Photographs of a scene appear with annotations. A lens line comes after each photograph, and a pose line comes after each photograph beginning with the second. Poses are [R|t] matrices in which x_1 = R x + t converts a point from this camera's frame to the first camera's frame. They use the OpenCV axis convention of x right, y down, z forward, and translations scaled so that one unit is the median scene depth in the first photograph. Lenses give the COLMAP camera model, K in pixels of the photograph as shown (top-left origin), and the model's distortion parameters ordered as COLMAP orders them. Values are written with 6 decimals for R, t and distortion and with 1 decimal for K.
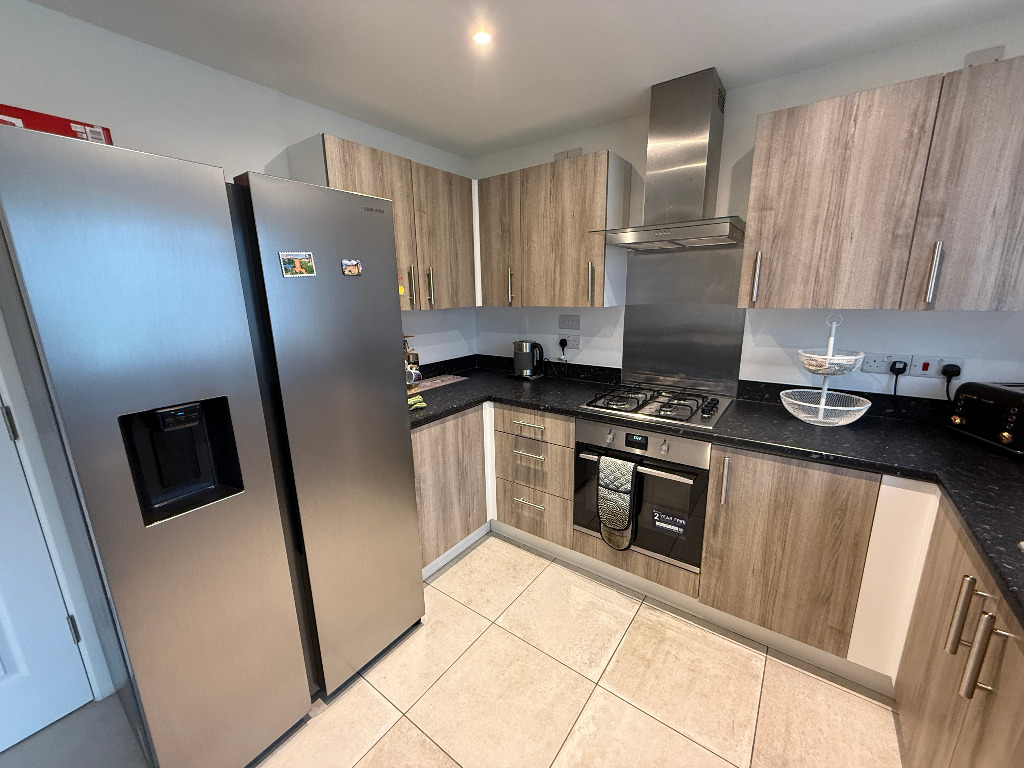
lens RADIAL K [[406.1, 0, 511.0], [0, 406.1, 385.6], [0, 0, 1]] dist [-0.000619, -0.000716]
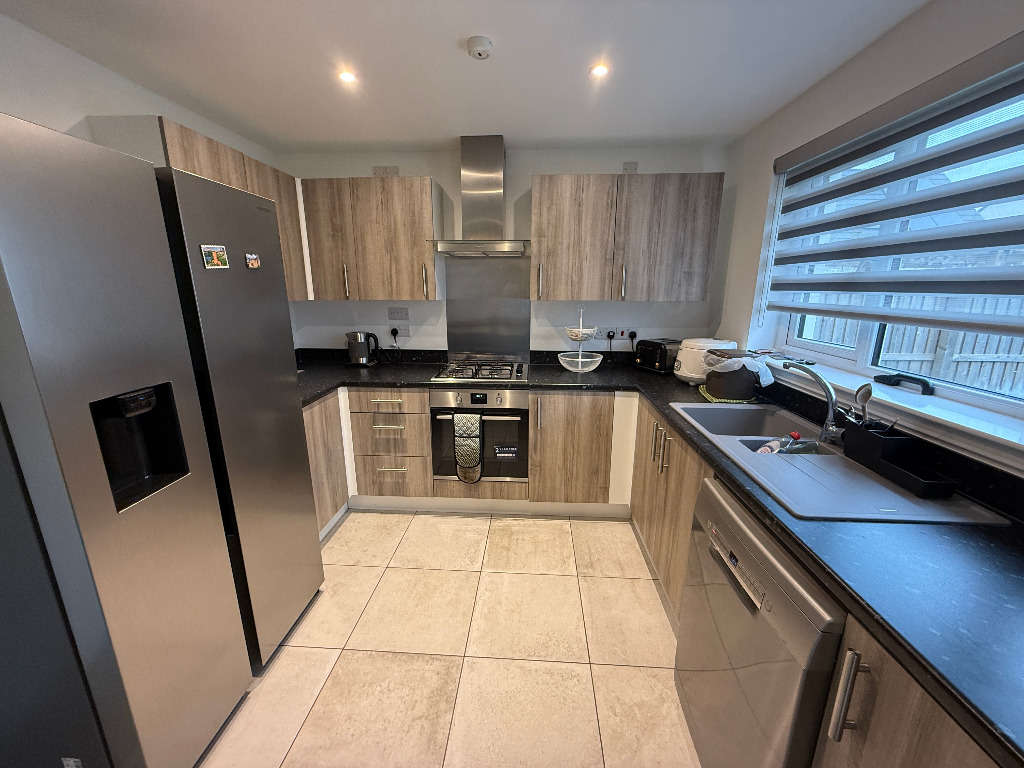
lens RADIAL K [[406.1, 0, 510.9], [0, 406.1, 386.4], [0, 0, 1]] dist [-0.000619, -0.000716]
pose [[0.839001, -0.111445, 0.532594, -0.340261], [0.107558, 0.993455, 0.038442, 0.059475], [-0.533393, 0.025032, 0.845497, -0.222791]]
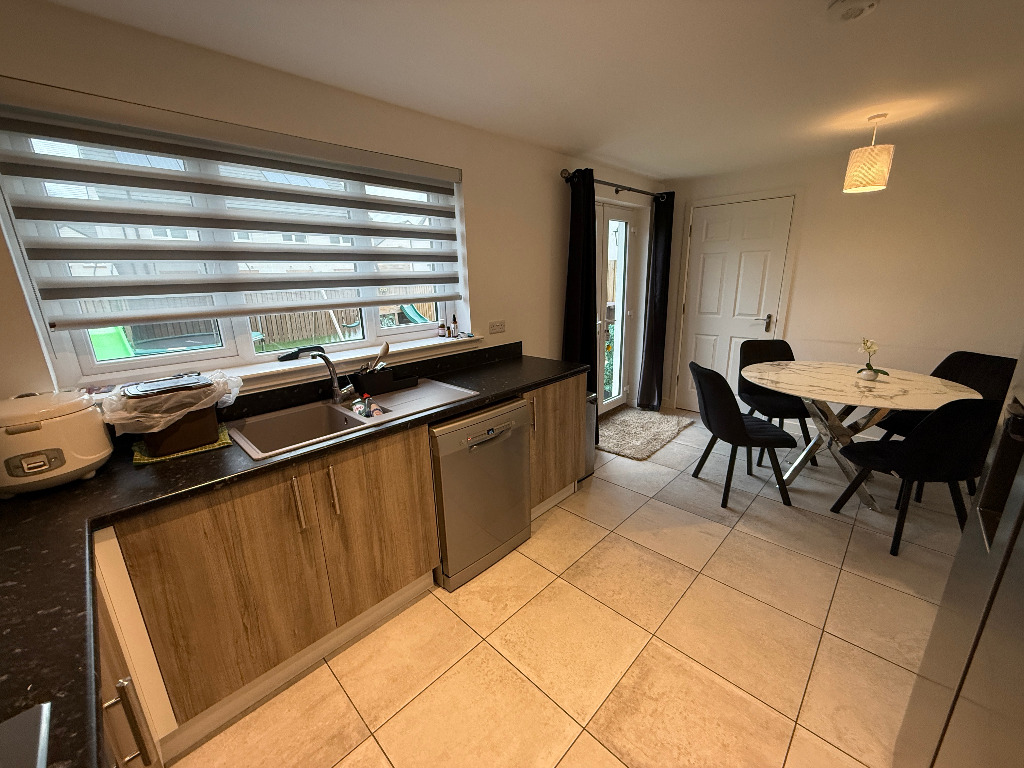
lens RADIAL K [[406.1, 0, 511.6], [0, 406.1, 383.3], [0, 0, 1]] dist [-0.000619, -0.000716]
pose [[-0.988938, 0.003775, 0.148281, 0.036929], [0.073808, 0.879651, 0.469858, -0.271985], [-0.128662, 0.475605, -0.870199, 1.084538]]
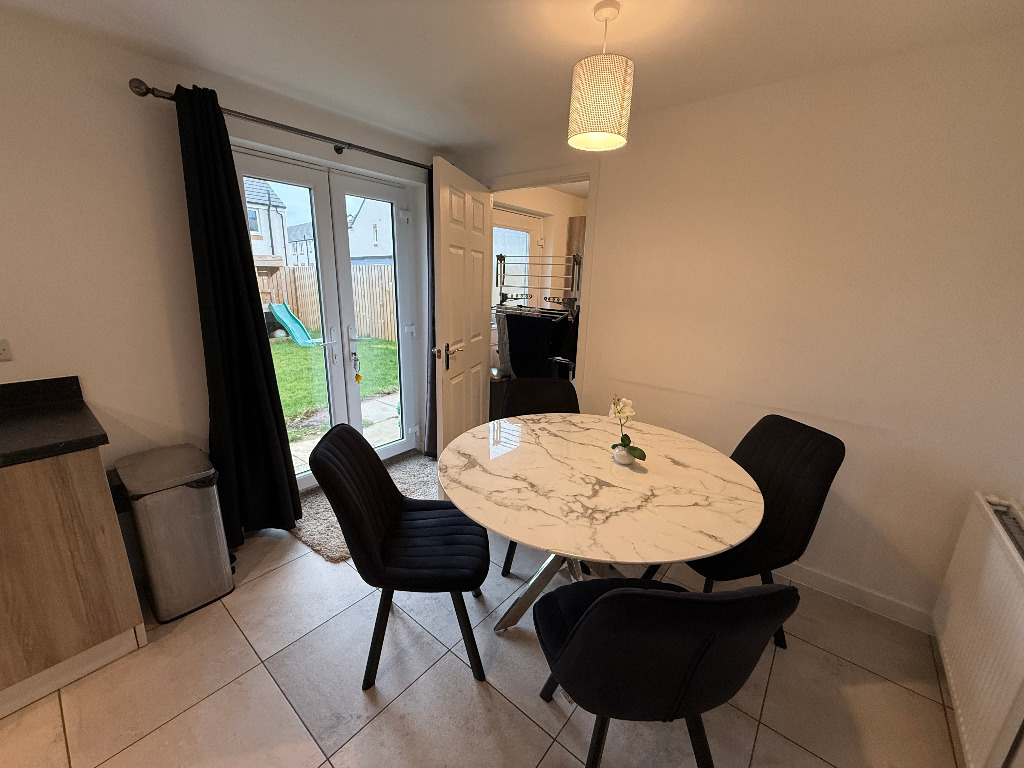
lens RADIAL K [[406.1, 0, 507.8], [0, 406.1, 384.2], [0, 0, 1]] dist [-0.000619, -0.000716]
pose [[-0.998602, -0.023566, 0.047311, -0.871024], [0.000946, 0.886990, 0.461787, -0.045661], [-0.052847, 0.461186, -0.885728, 0.302229]]
